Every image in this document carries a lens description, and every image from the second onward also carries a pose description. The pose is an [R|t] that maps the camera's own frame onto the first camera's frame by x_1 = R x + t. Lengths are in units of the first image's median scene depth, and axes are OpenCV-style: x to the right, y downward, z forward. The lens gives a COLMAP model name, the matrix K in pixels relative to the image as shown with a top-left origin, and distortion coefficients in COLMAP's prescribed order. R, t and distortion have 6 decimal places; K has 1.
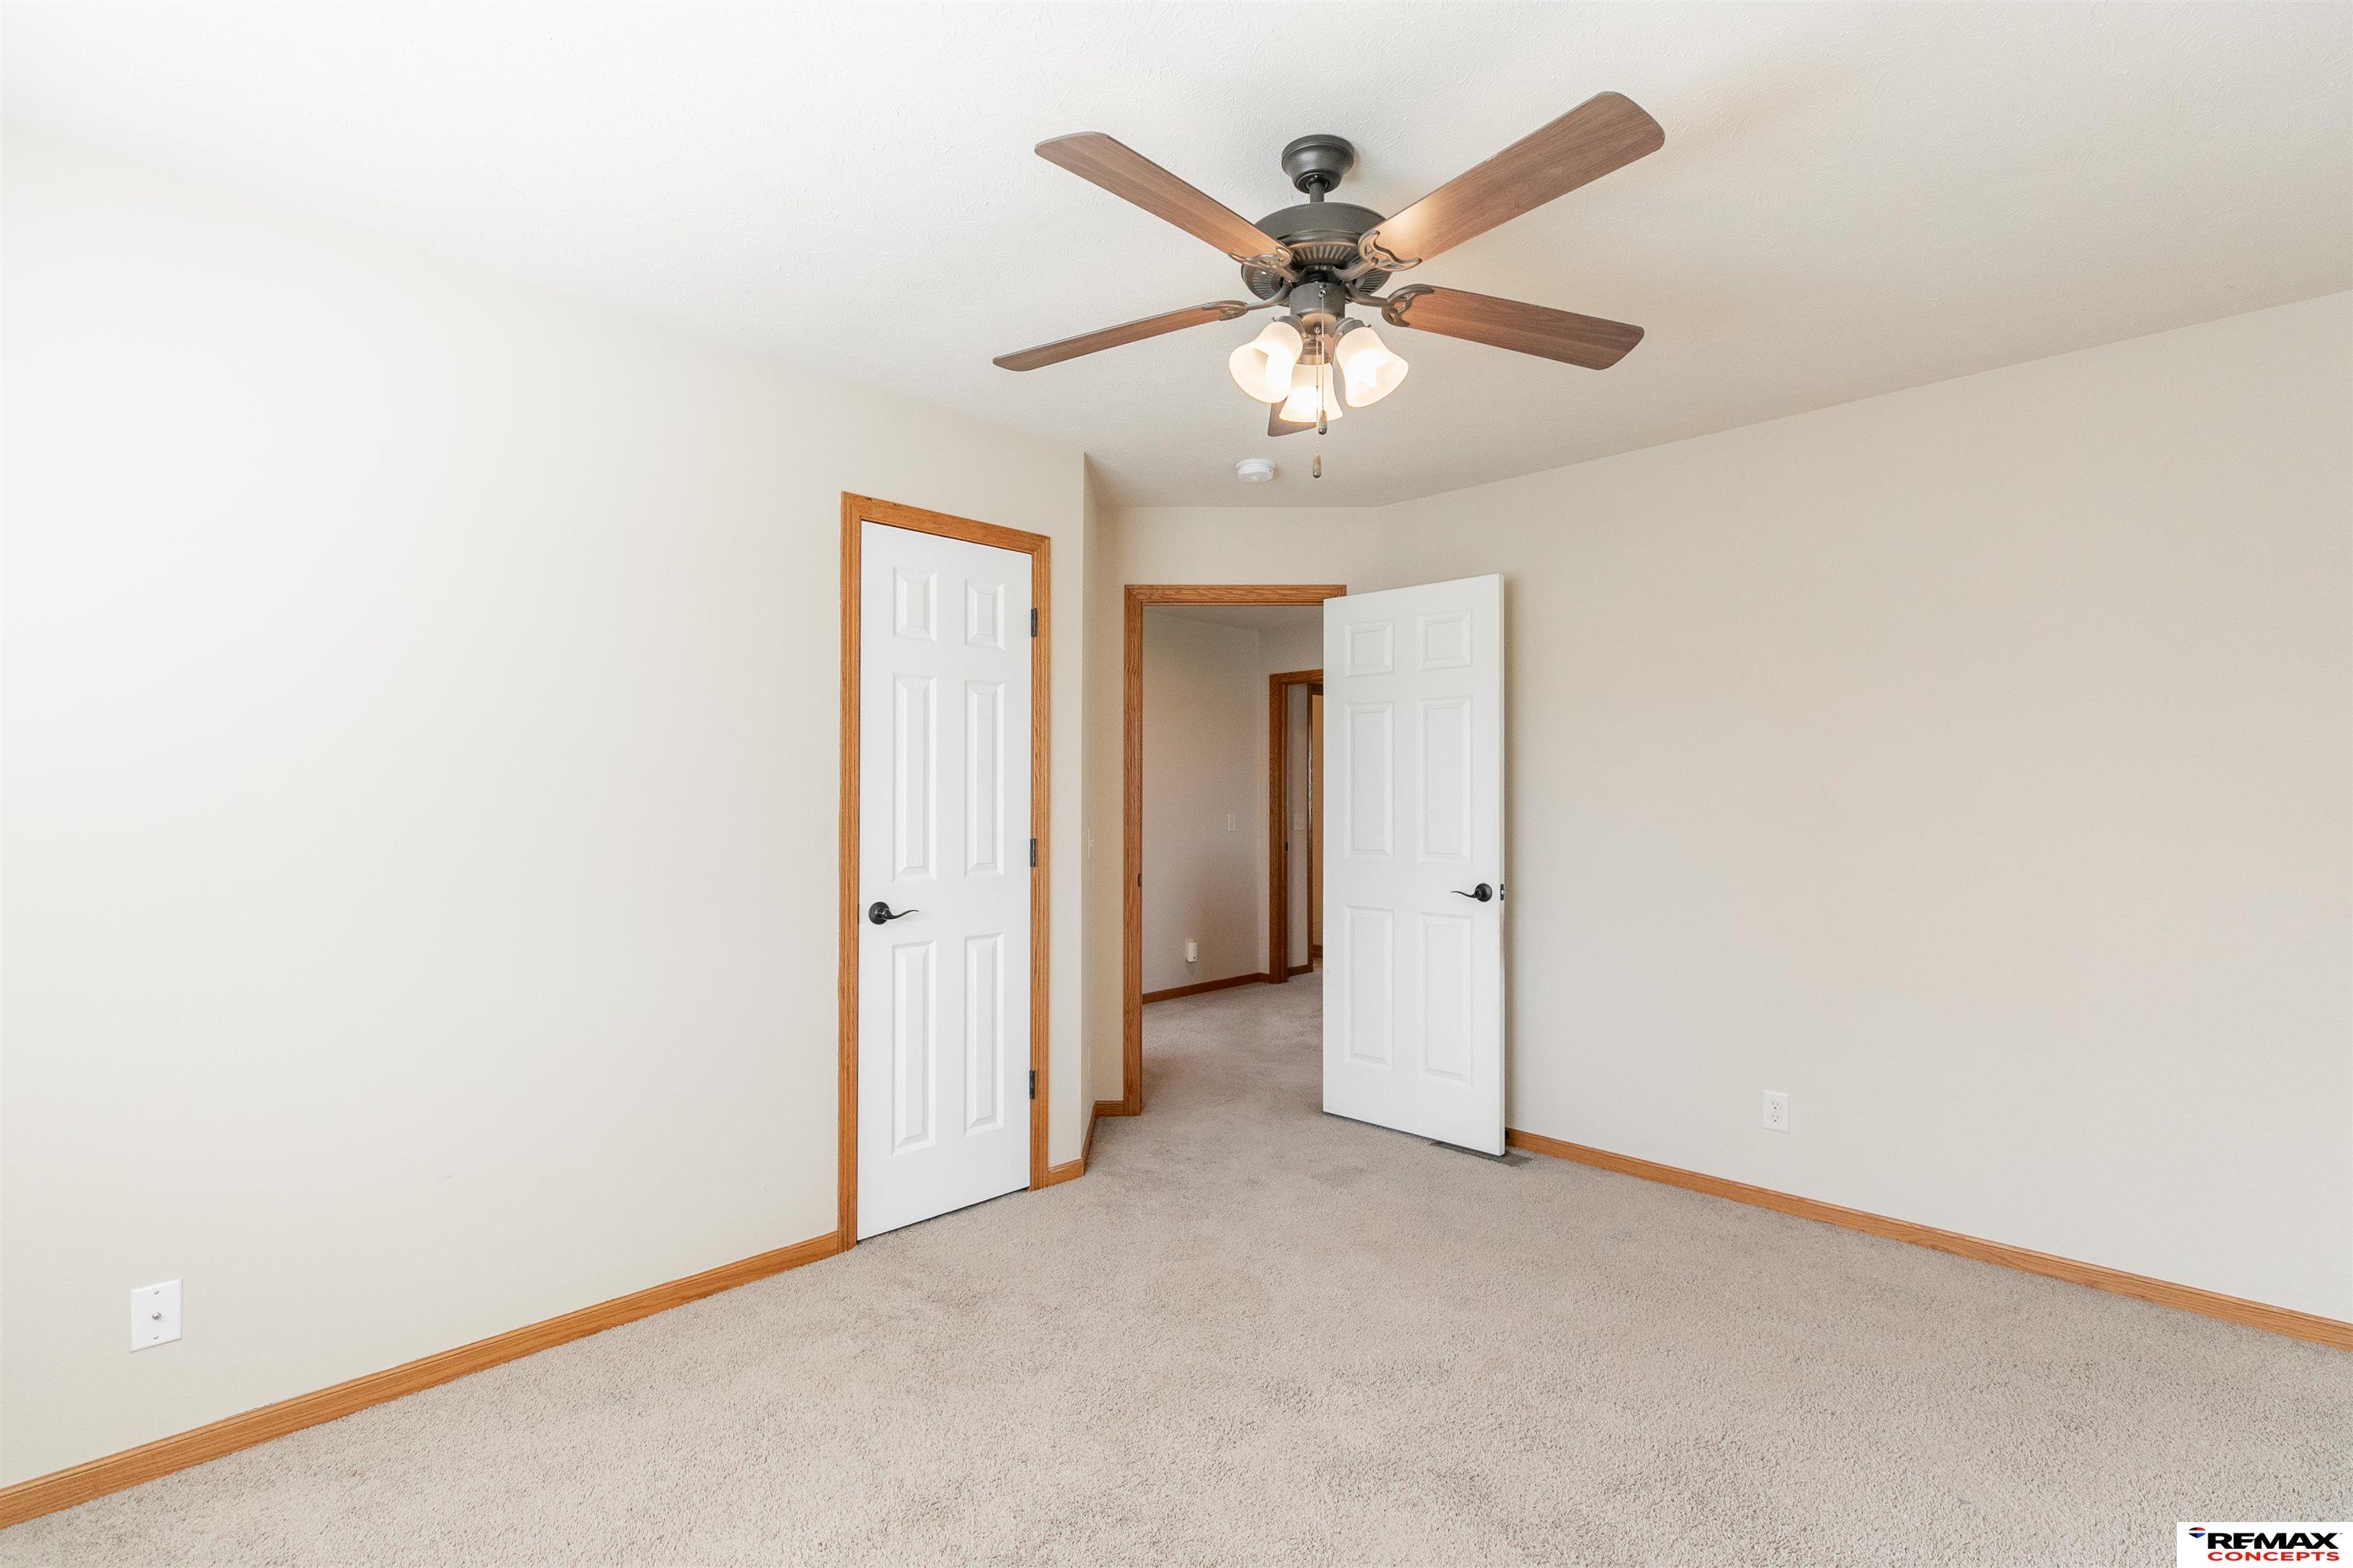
lens RADIAL K [[1066.0, 0, 1179.0], [0, 1066.0, 783.0], [0, 0, 1]] dist [0.005939, -0.000096]
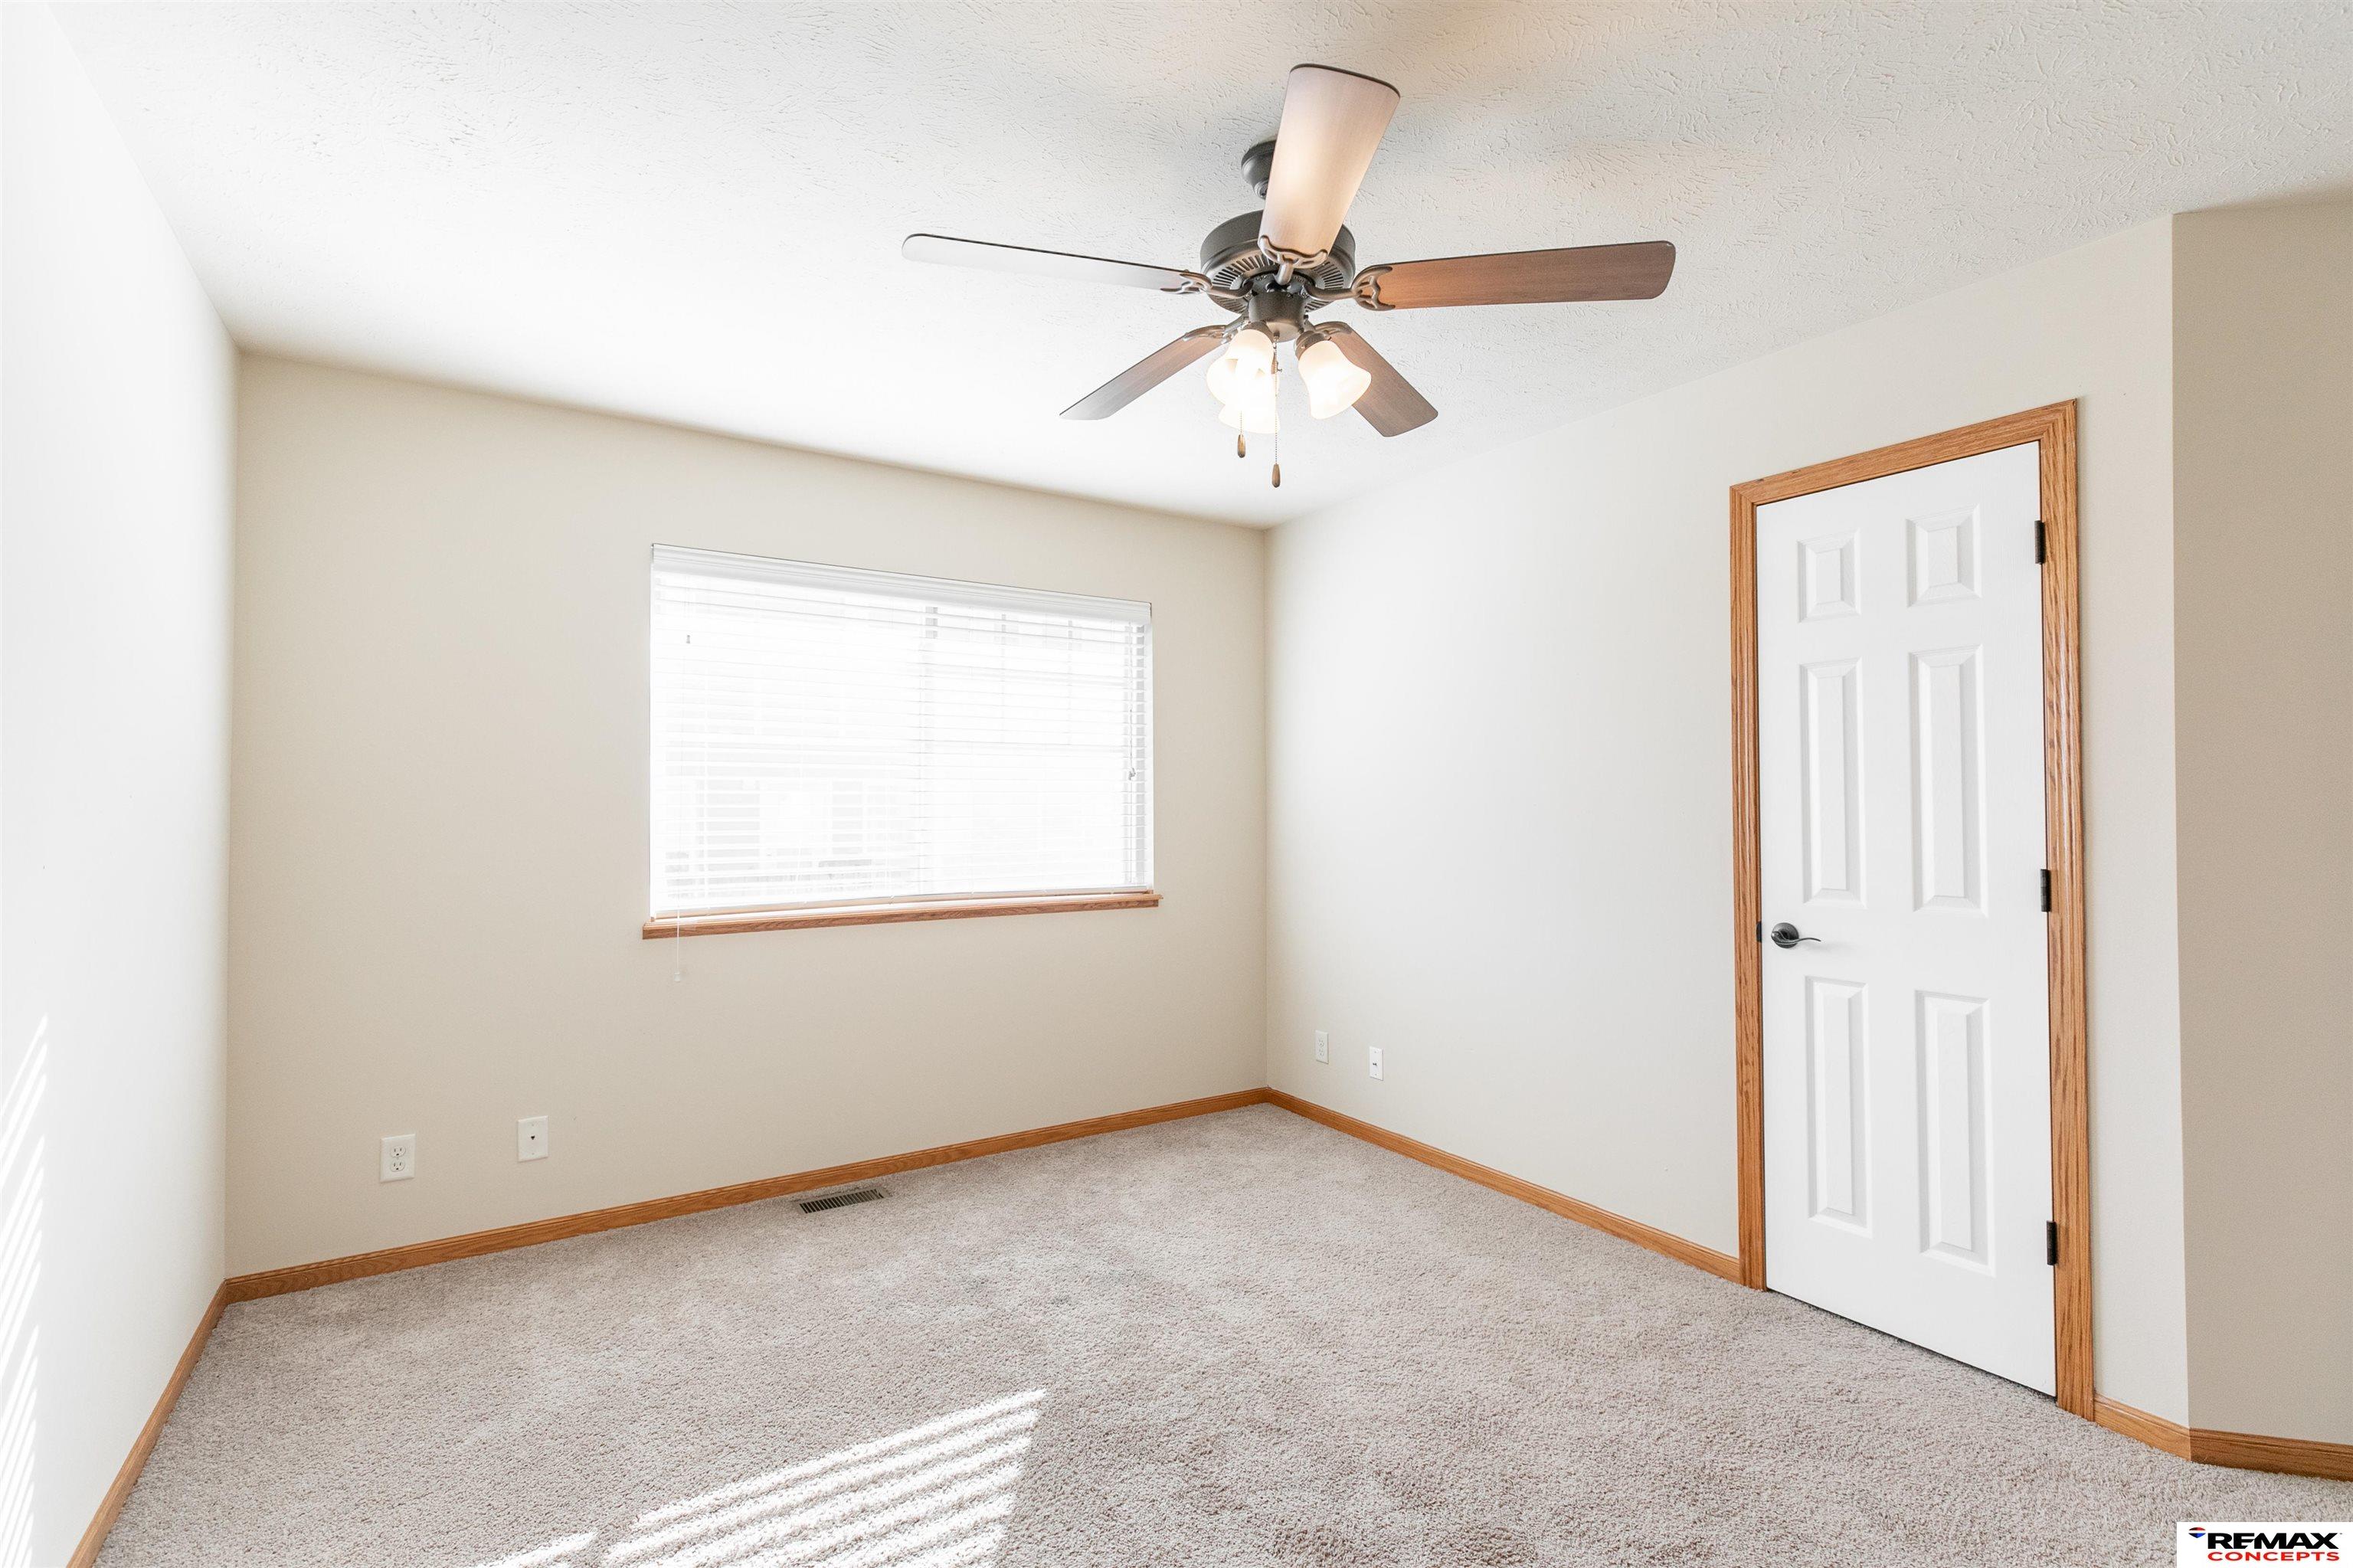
lens RADIAL K [[1055.3, 0, 1169.3], [0, 1055.3, 783.5], [0, 0, 1]] dist [0.000326, -0.000001]
pose [[-0.210017, -0.017915, -0.977534, 0.704589], [0.010743, 0.999729, -0.020630, 0.007392], [0.977639, -0.014834, -0.209768, 0.693998]]
